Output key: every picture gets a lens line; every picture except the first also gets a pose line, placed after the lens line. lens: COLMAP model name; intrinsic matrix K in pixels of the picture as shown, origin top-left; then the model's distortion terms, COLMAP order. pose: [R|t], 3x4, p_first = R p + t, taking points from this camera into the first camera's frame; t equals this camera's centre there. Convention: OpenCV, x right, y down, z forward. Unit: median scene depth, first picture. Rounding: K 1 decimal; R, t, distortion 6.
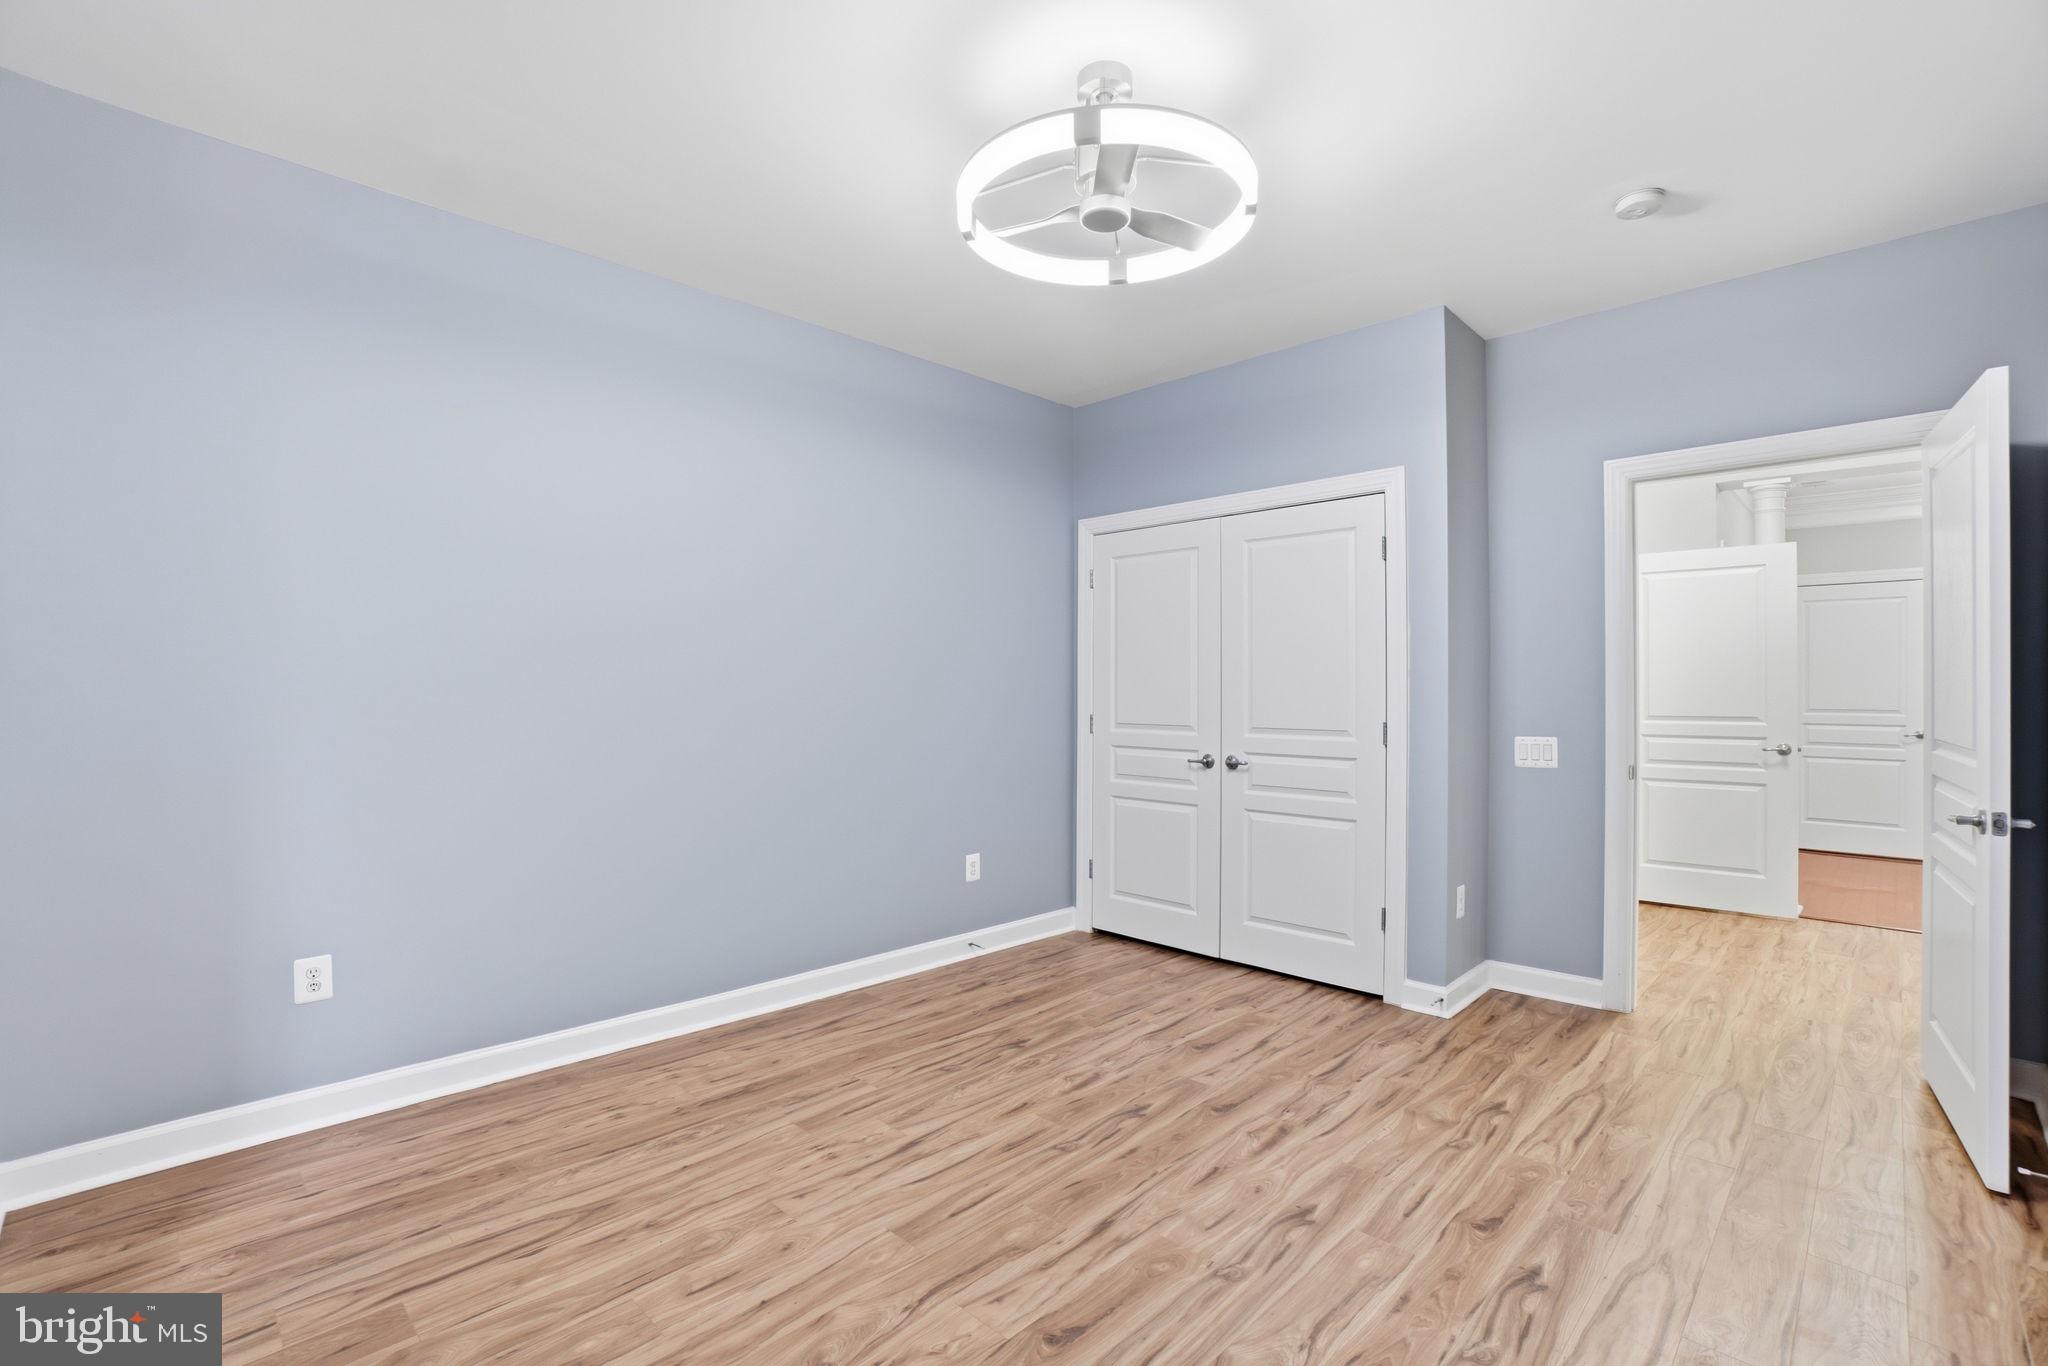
lens RADIAL K [[919.2, 0, 1020.8], [0, 919.2, 686.1], [0, 0, 1]] dist [-0.070355, 0.025648]
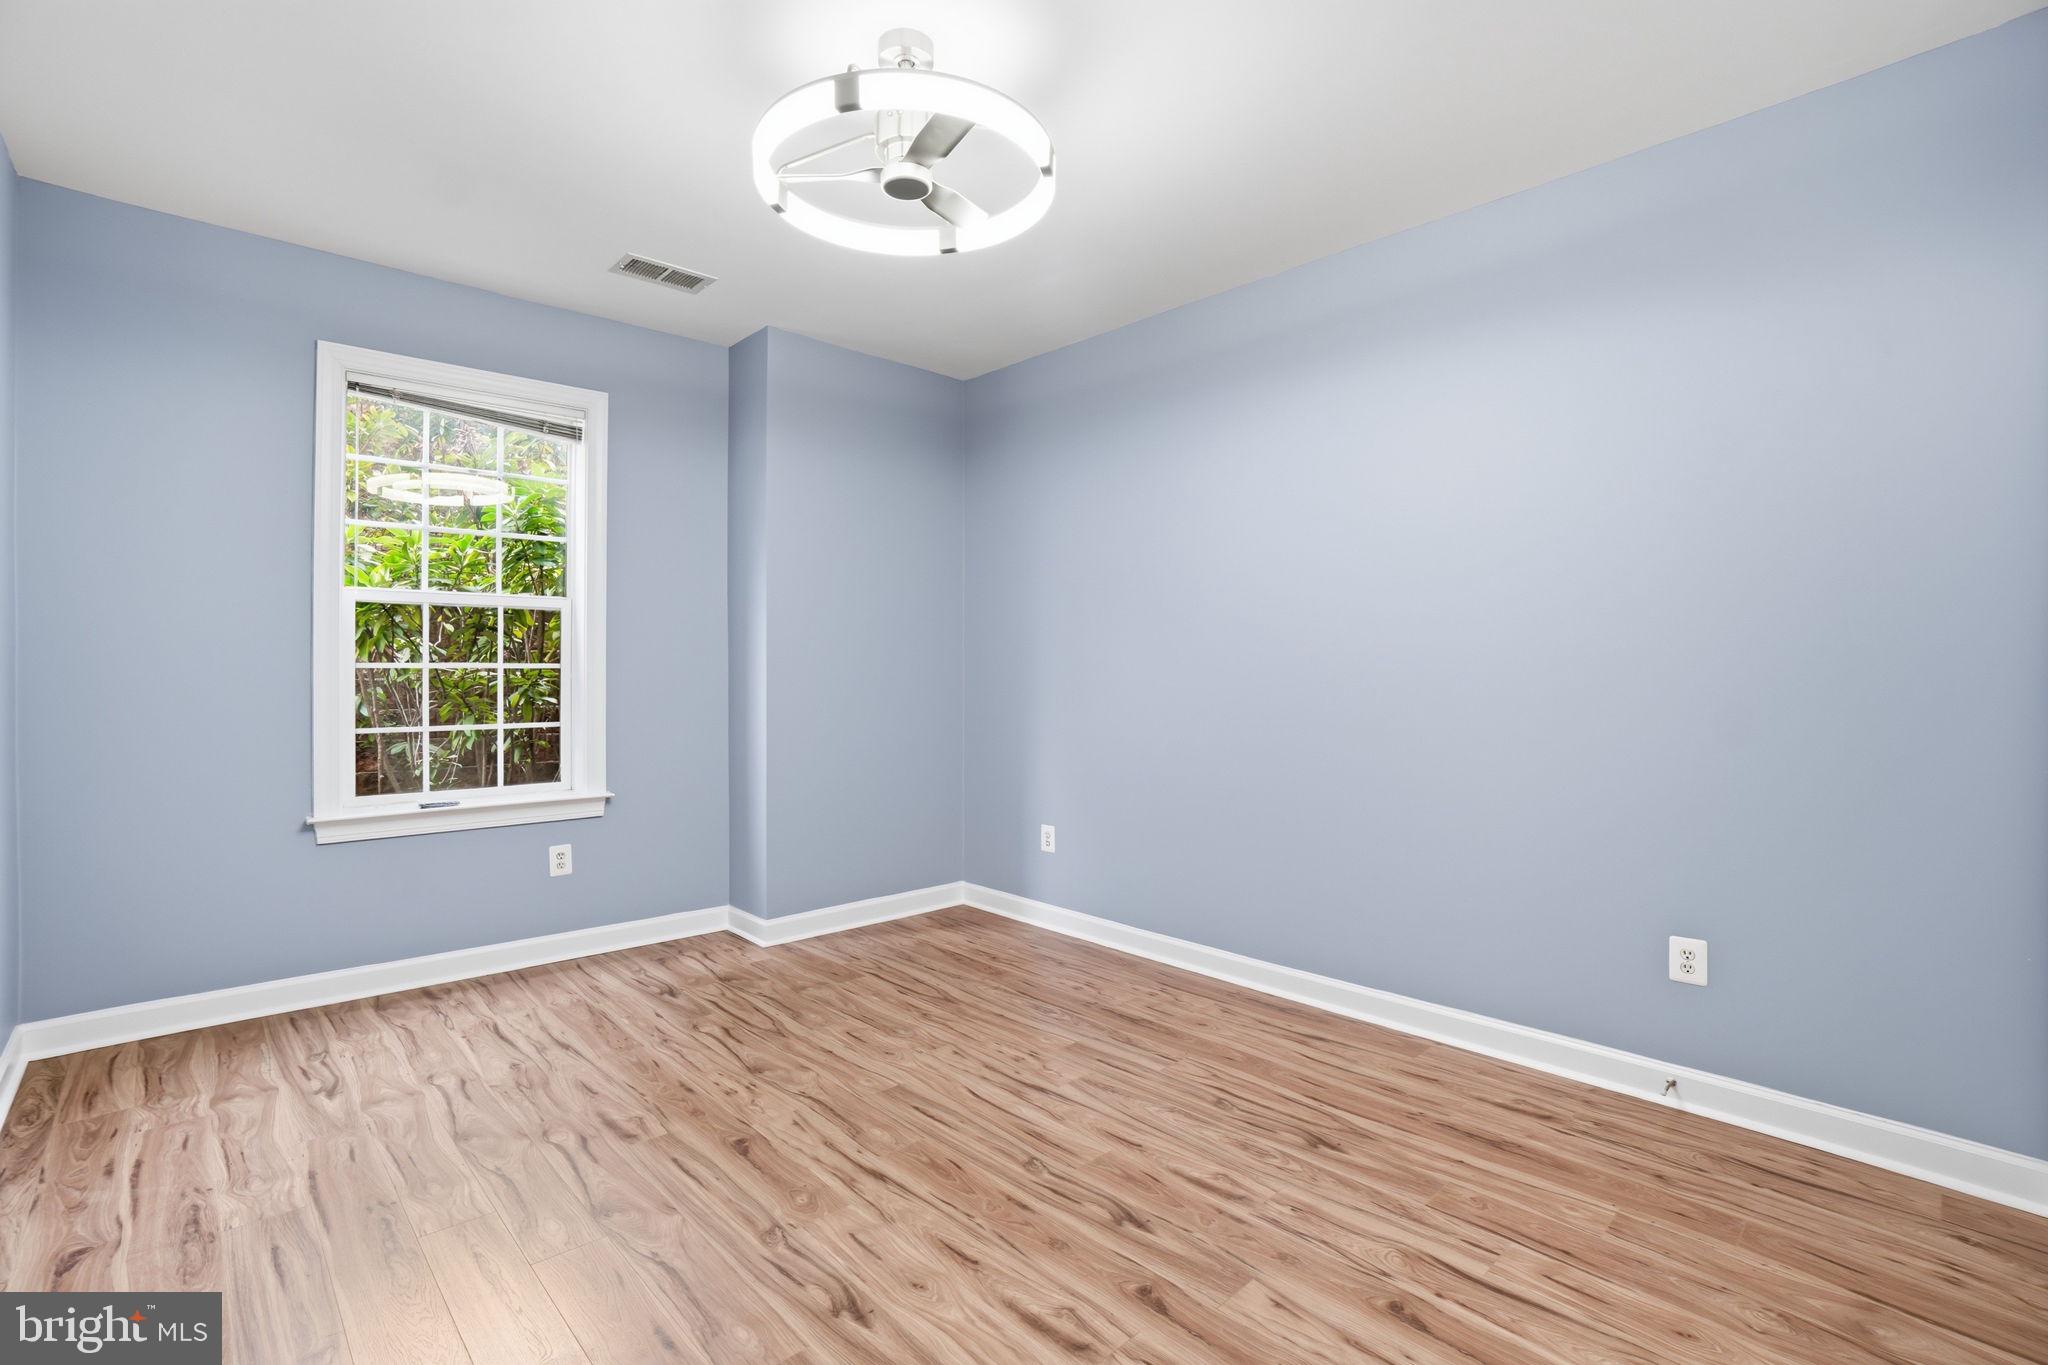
lens RADIAL K [[919.2, 0, 1020.8], [0, 919.2, 685.6], [0, 0, 1]] dist [-0.070355, 0.025648]
pose [[-0.026441, 0.016811, -0.999509, 0.864257], [-0.001725, 0.999856, 0.016863, 0.007815], [0.999649, 0.002170, -0.026409, 0.912320]]
